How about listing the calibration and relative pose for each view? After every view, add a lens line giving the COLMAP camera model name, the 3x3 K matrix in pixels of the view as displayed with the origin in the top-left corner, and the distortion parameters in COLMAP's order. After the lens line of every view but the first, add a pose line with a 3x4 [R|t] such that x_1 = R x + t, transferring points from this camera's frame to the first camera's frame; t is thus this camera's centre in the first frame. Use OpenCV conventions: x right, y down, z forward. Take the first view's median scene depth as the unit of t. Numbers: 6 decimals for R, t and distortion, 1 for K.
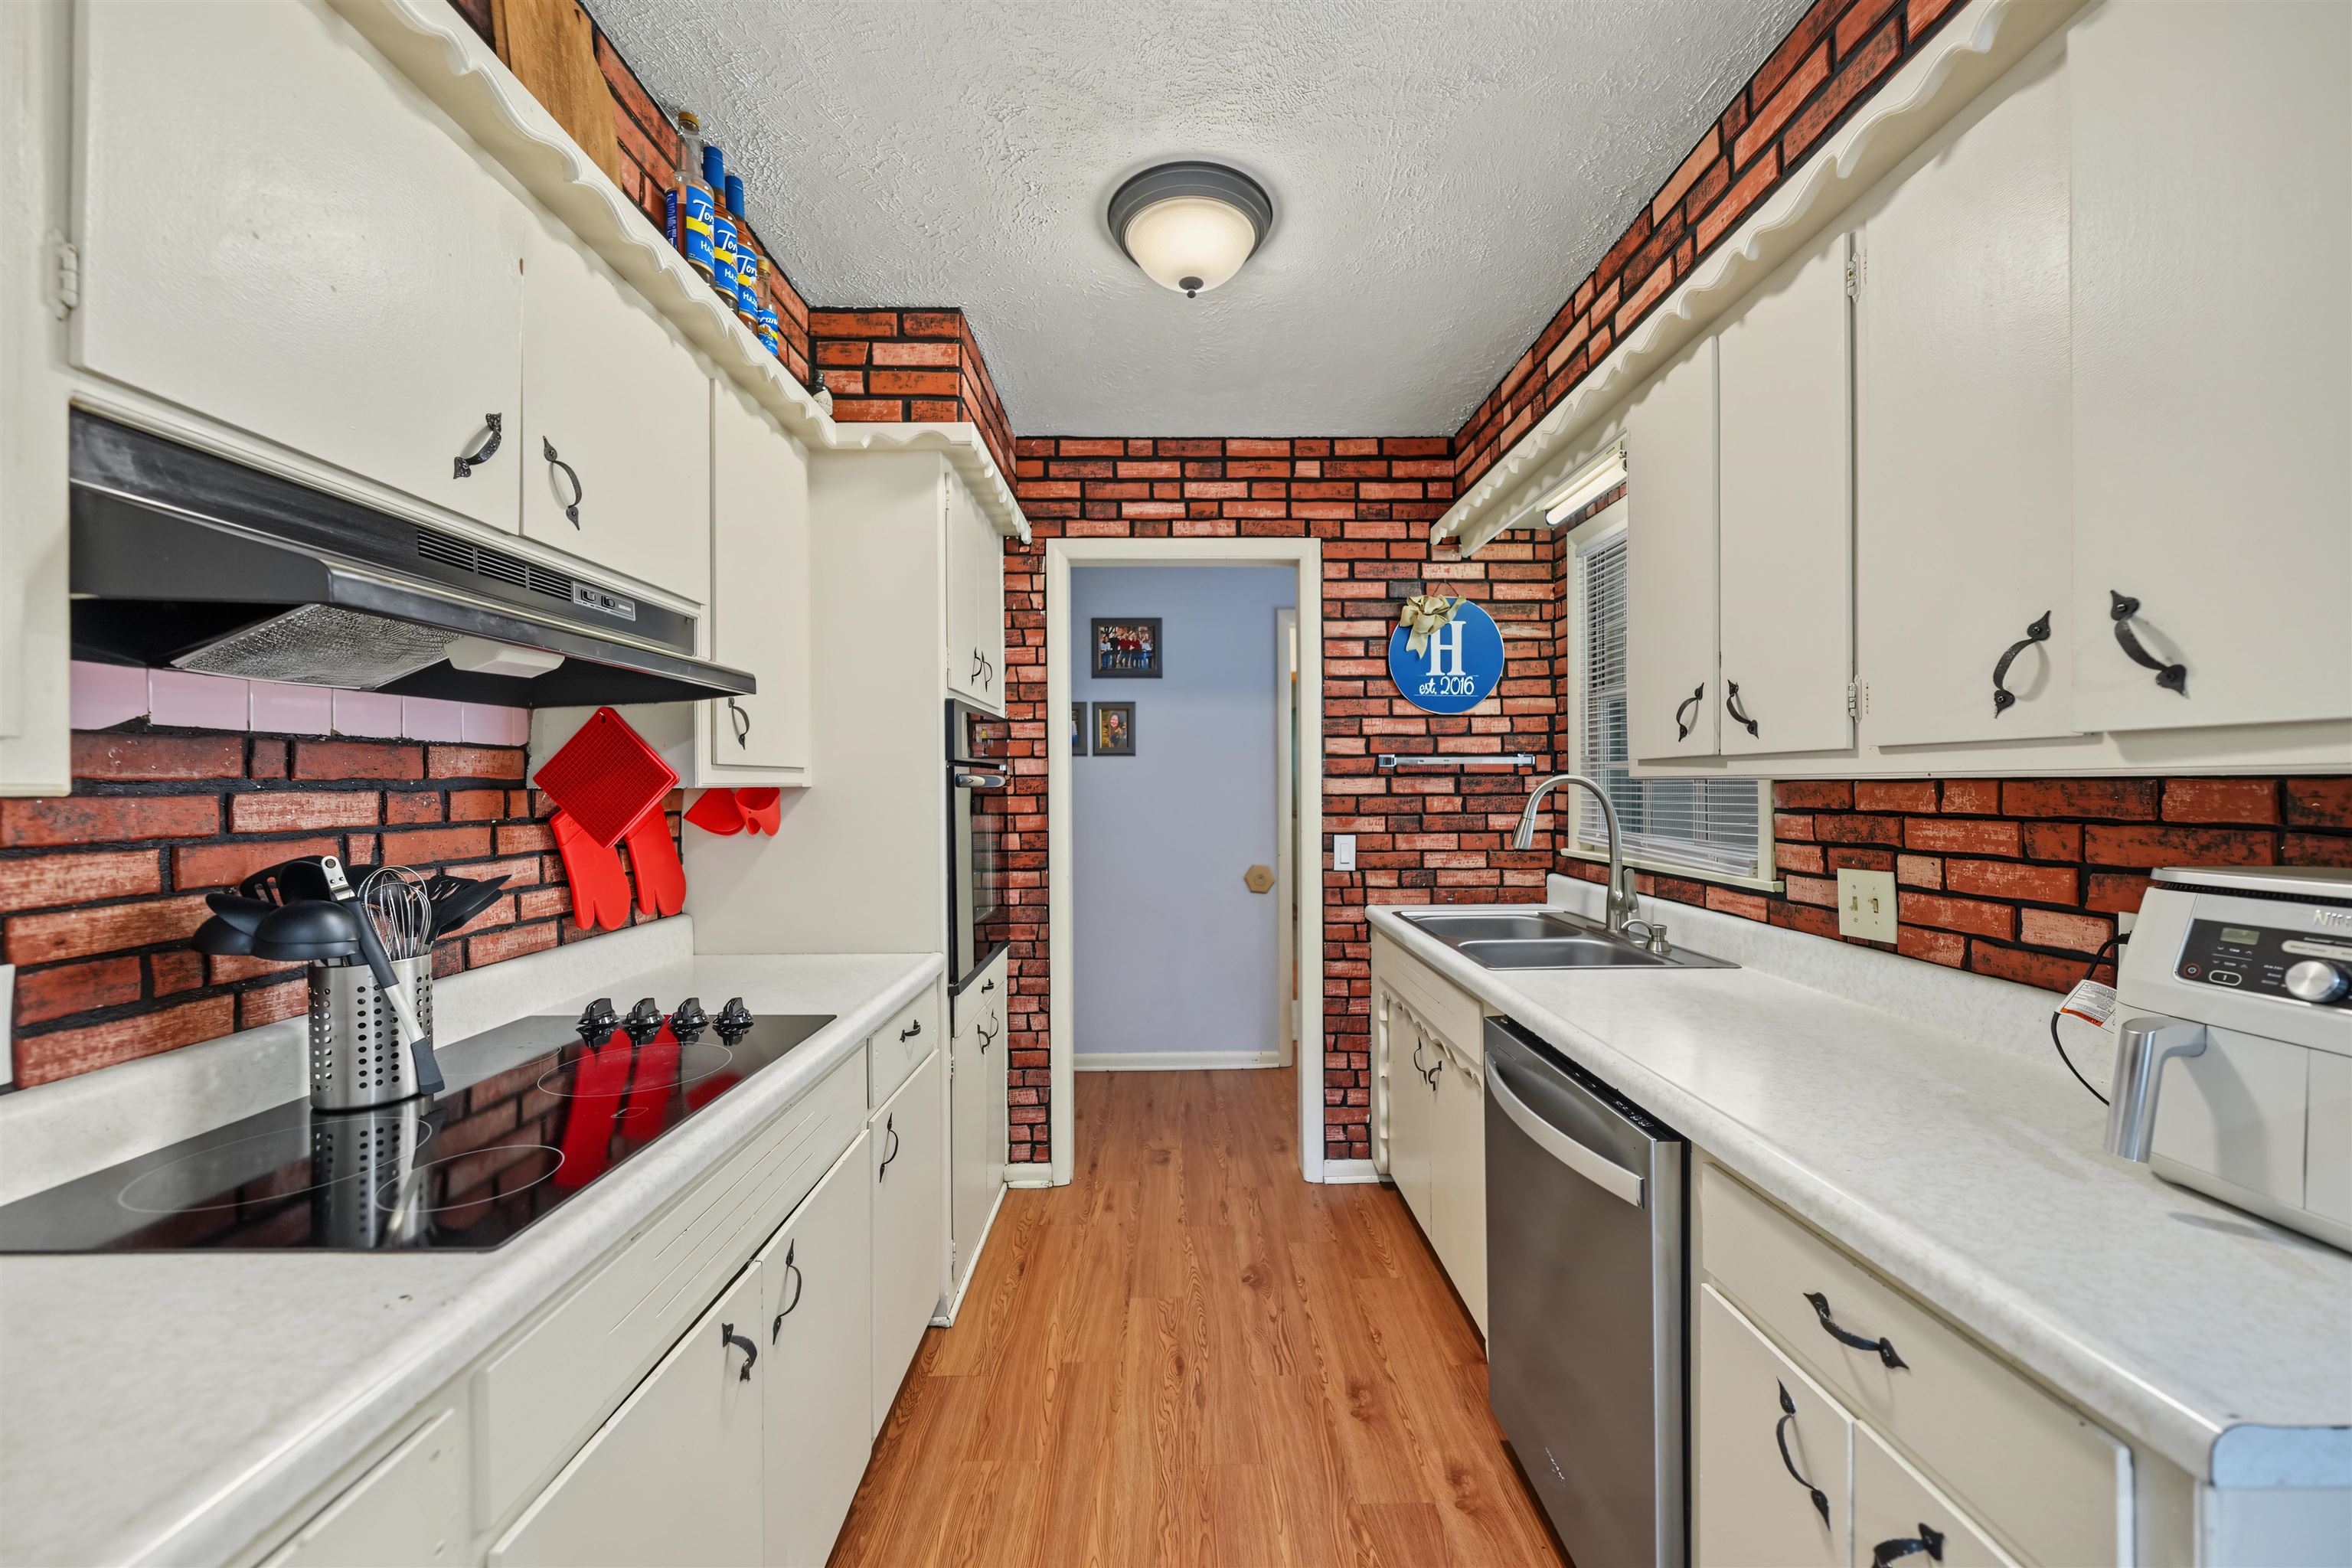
lens RADIAL K [[871.8, 0, 1175.2], [0, 871.8, 782.6], [0, 0, 1]] dist [0.000178, 0.000006]
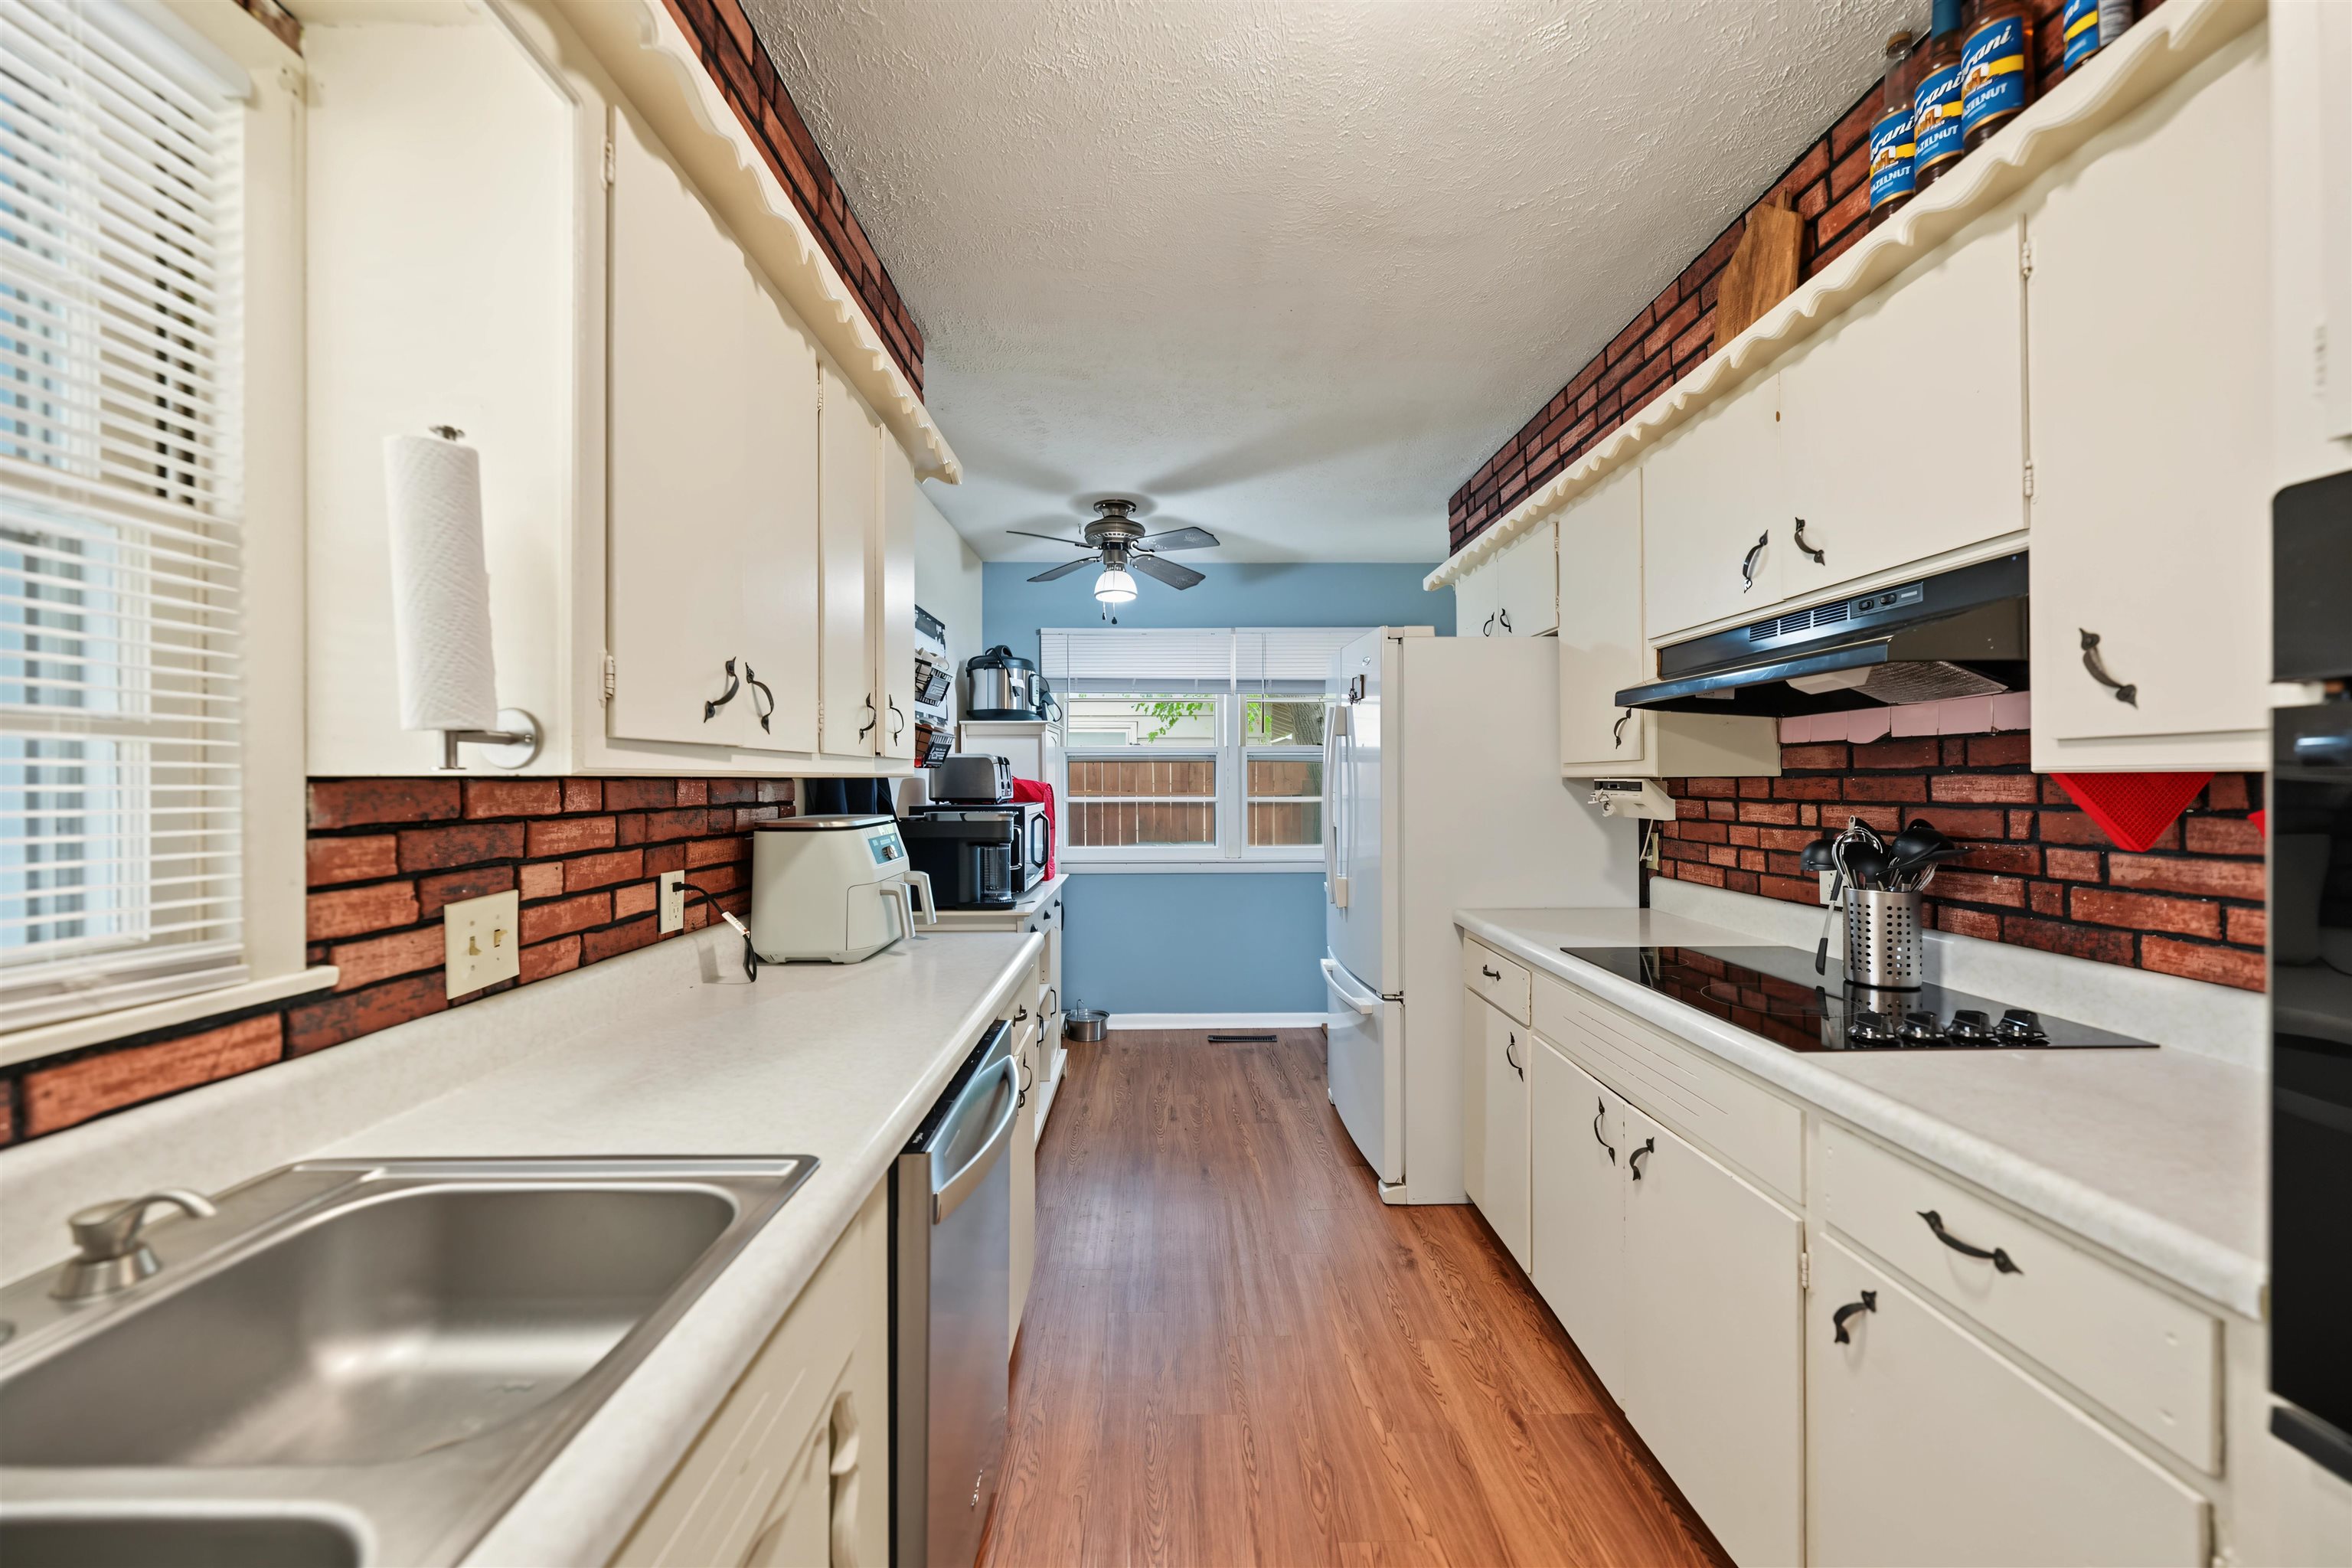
lens RADIAL K [[871.8, 0, 1175.4], [0, 871.8, 778.5], [0, 0, 1]] dist [0.000178, 0.000006]
pose [[-0.999948, 0.009967, -0.002150, 0.209227], [0.009971, 0.999948, -0.002217, 0.005765], [0.002127, -0.002239, -0.999995, 1.929302]]
